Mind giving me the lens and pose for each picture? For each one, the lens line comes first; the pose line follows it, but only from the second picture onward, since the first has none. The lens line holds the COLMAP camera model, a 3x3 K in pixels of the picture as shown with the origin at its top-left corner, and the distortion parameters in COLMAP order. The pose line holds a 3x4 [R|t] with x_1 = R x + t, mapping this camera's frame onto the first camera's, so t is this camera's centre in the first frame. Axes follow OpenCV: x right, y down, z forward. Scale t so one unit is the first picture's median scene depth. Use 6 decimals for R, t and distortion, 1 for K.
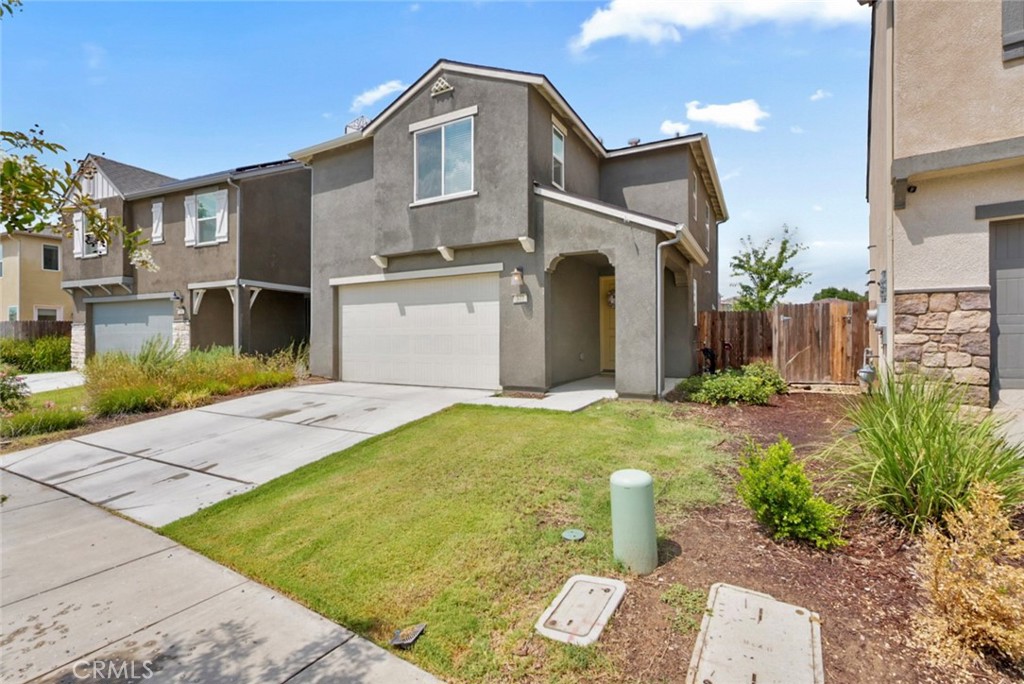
lens RADIAL K [[466.0, 0, 509.8], [0, 466.0, 334.0], [0, 0, 1]] dist [-0.005473, 0.001988]
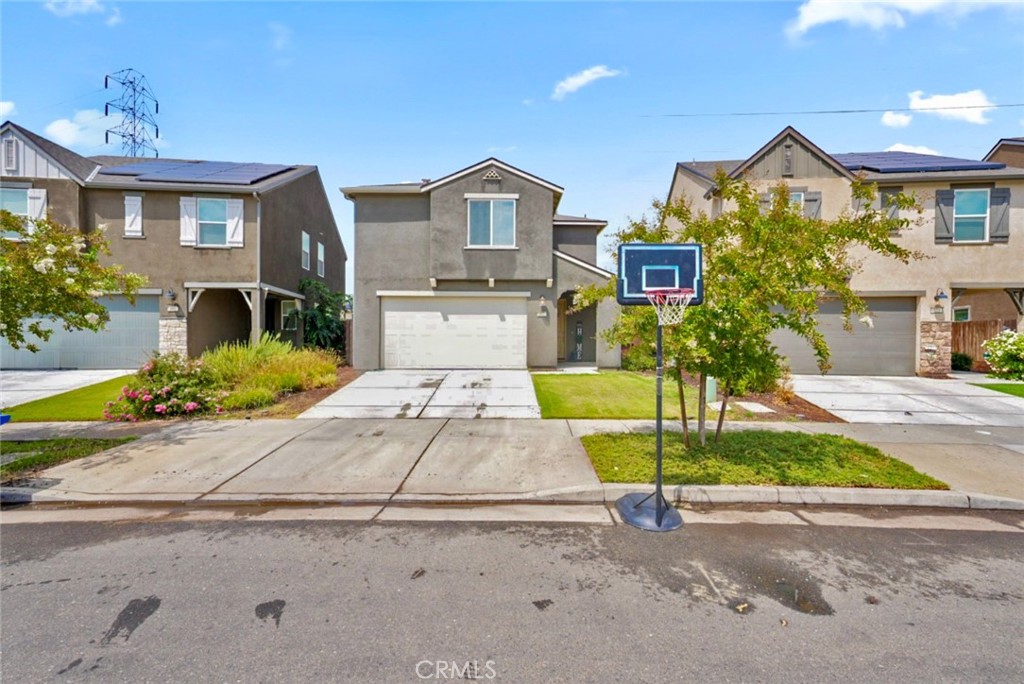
lens RADIAL K [[466.0, 0, 511.3], [0, 466.0, 348.7], [0, 0, 1]] dist [-0.005473, 0.001988]
pose [[0.864704, 0.002689, 0.502274, -0.832000], [-0.010881, 0.999851, 0.013378, 0.025614], [-0.502163, -0.017033, 0.864605, -0.369817]]
